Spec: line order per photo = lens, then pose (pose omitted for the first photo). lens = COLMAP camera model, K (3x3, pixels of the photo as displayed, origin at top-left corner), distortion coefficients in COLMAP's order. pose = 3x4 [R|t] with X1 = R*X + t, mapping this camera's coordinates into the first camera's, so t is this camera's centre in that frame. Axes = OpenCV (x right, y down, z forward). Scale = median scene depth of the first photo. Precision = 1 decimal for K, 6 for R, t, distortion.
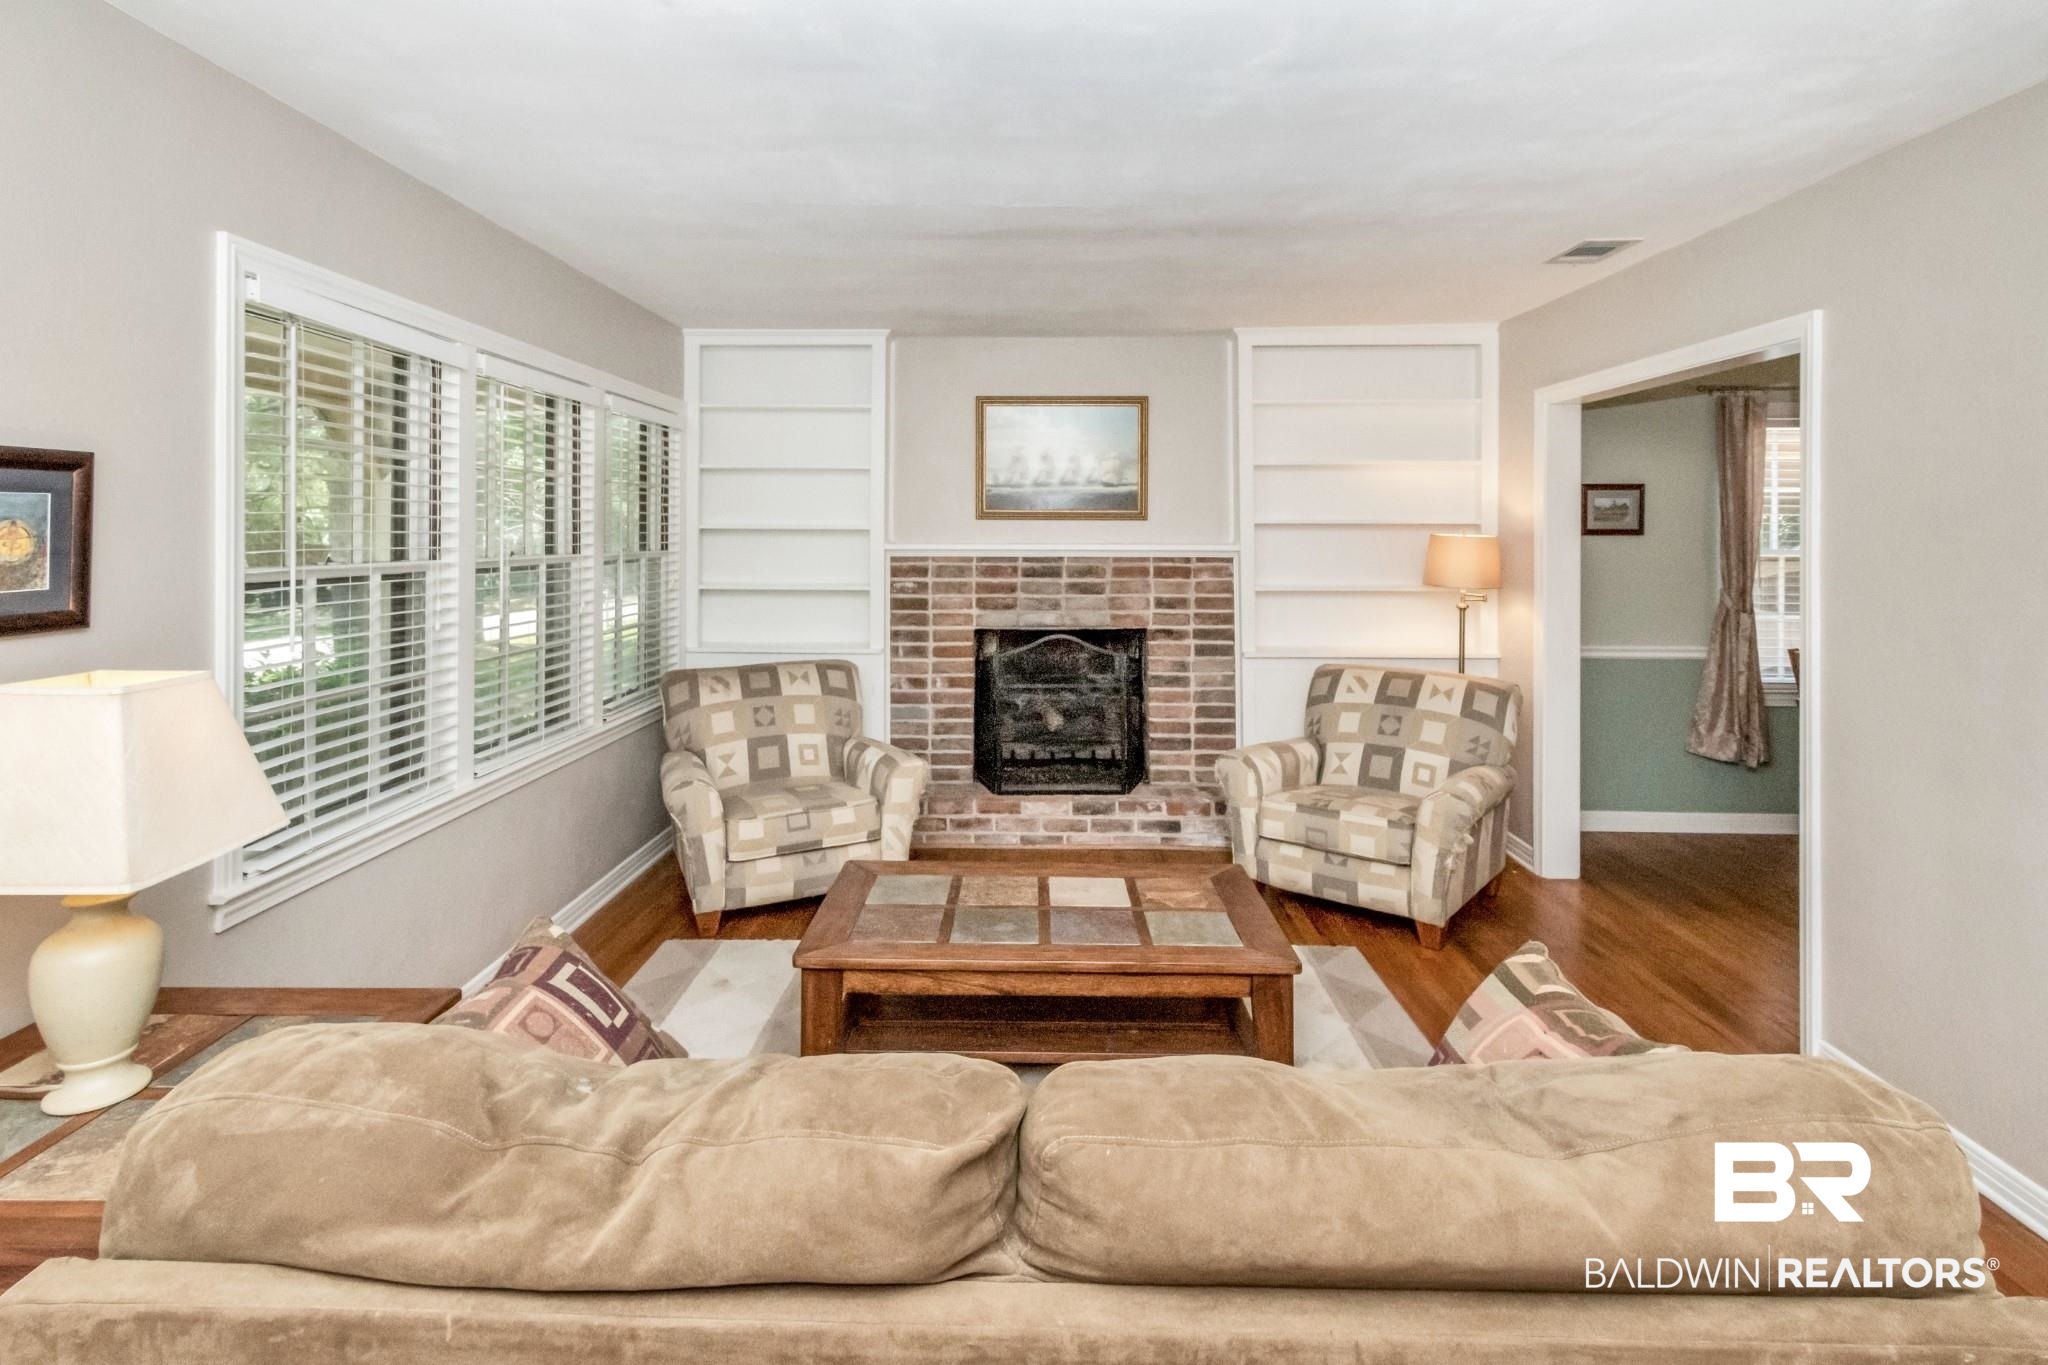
lens RADIAL K [[963.8, 0, 1057.7], [0, 963.8, 543.0], [0, 0, 1]] dist [0.001764, -0.000607]
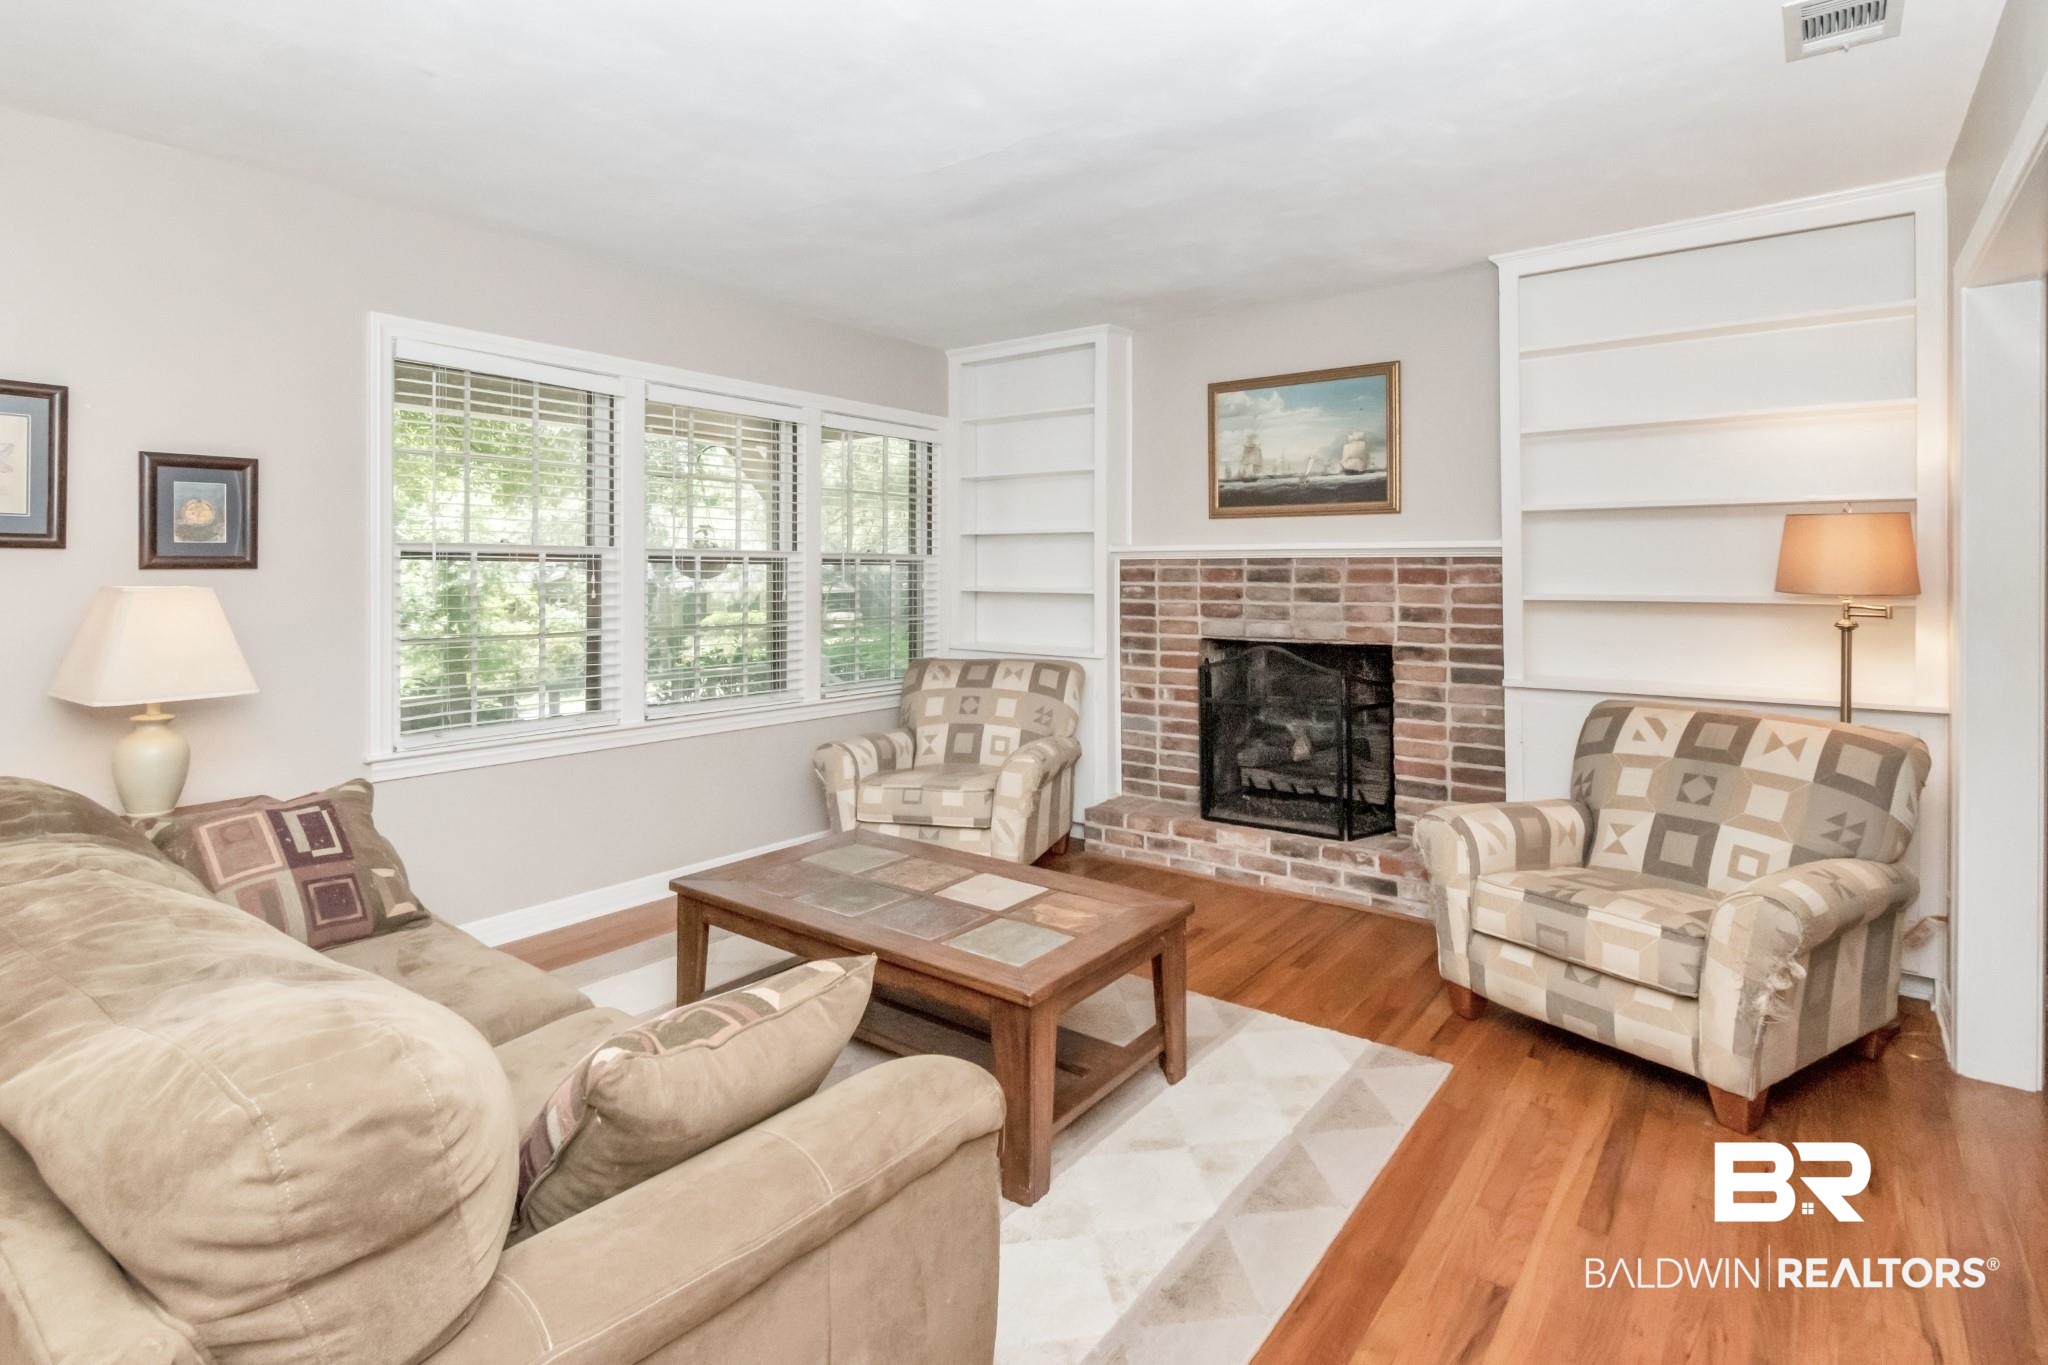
lens RADIAL K [[1010.6, 0, 1039.8], [0, 1010.6, 592.0], [0, 0, 1]] dist [0.004328, -0.005927]
pose [[0.813826, 0.007186, -0.581064, 0.371190], [-0.001904, 0.999951, 0.009699, 0.038955], [0.581105, -0.006787, 0.813800, 0.141598]]
